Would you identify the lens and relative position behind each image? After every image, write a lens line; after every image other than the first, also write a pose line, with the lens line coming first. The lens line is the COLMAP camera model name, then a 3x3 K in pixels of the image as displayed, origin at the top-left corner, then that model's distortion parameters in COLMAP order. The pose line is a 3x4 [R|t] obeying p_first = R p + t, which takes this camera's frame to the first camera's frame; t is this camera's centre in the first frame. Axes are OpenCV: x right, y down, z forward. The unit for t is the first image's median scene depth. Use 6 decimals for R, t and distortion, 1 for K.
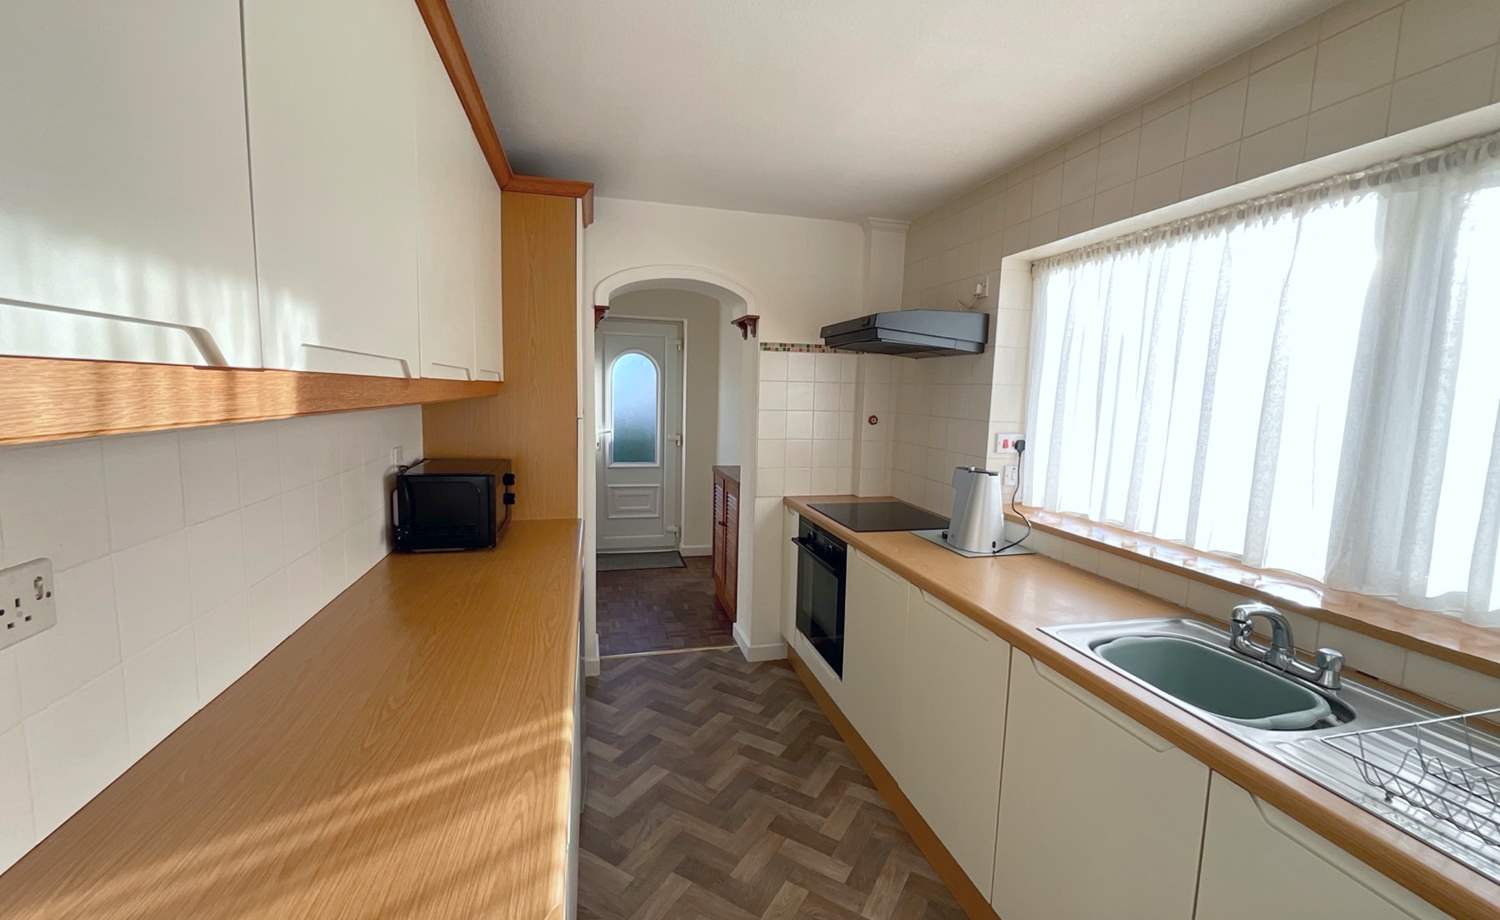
lens RADIAL K [[607.8, 0, 750.0], [0, 607.8, 460.0], [0, 0, 1]] dist [-0.001042, 0.000246]
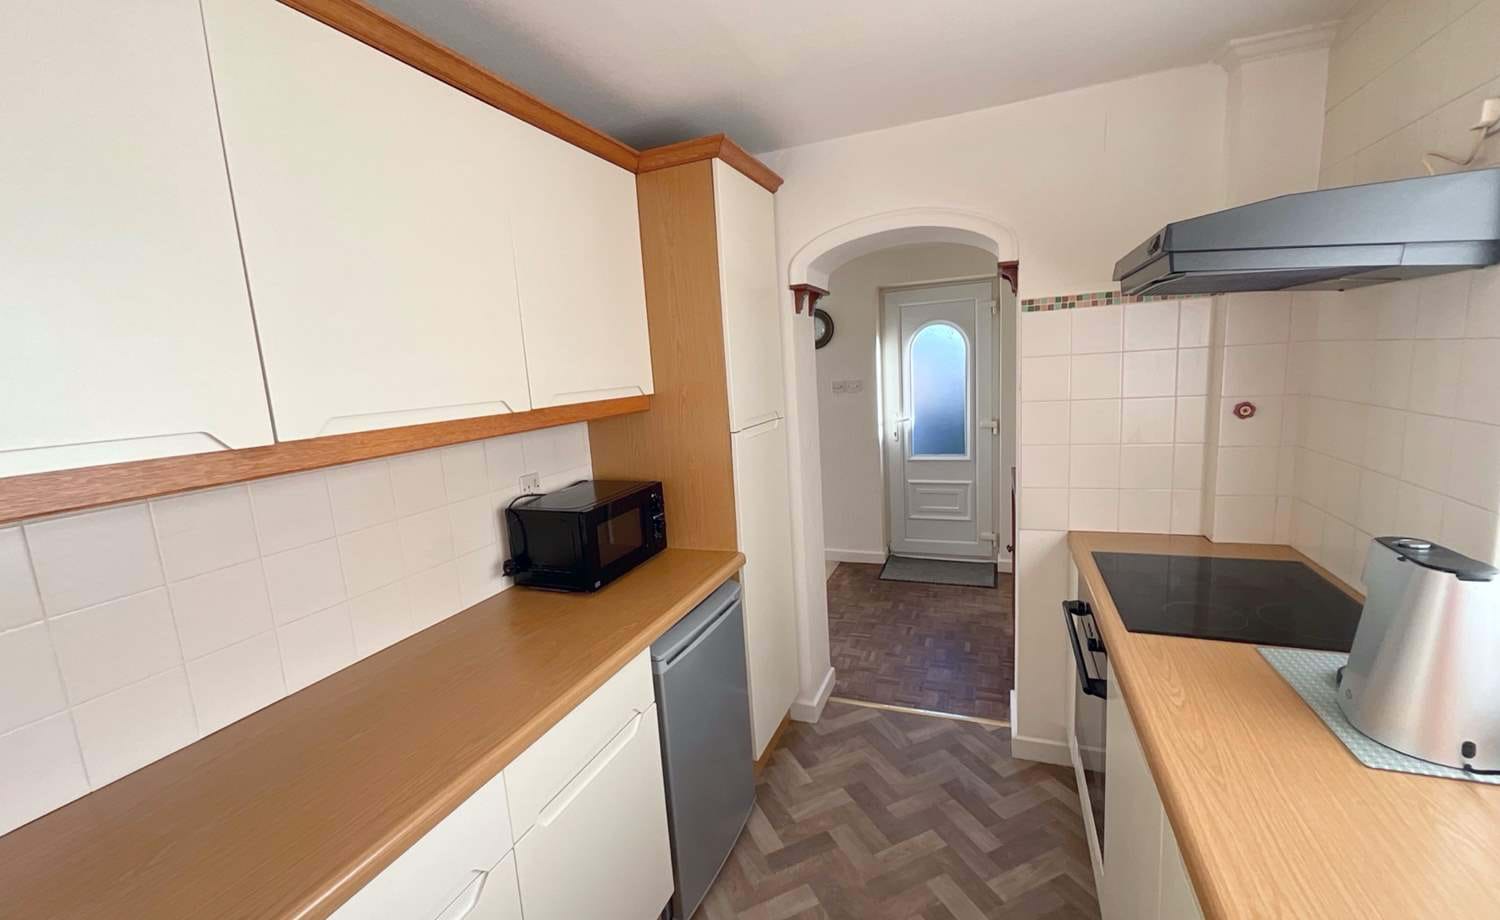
lens RADIAL K [[609.9, 0, 751.2], [0, 609.9, 461.4], [0, 0, 1]] dist [-0.001104, 0.000521]
pose [[0.800667, 0.018127, -0.598836, 0.182330], [0.014626, 0.998653, 0.049785, -0.054814], [0.598932, -0.048620, 0.799323, 0.279414]]
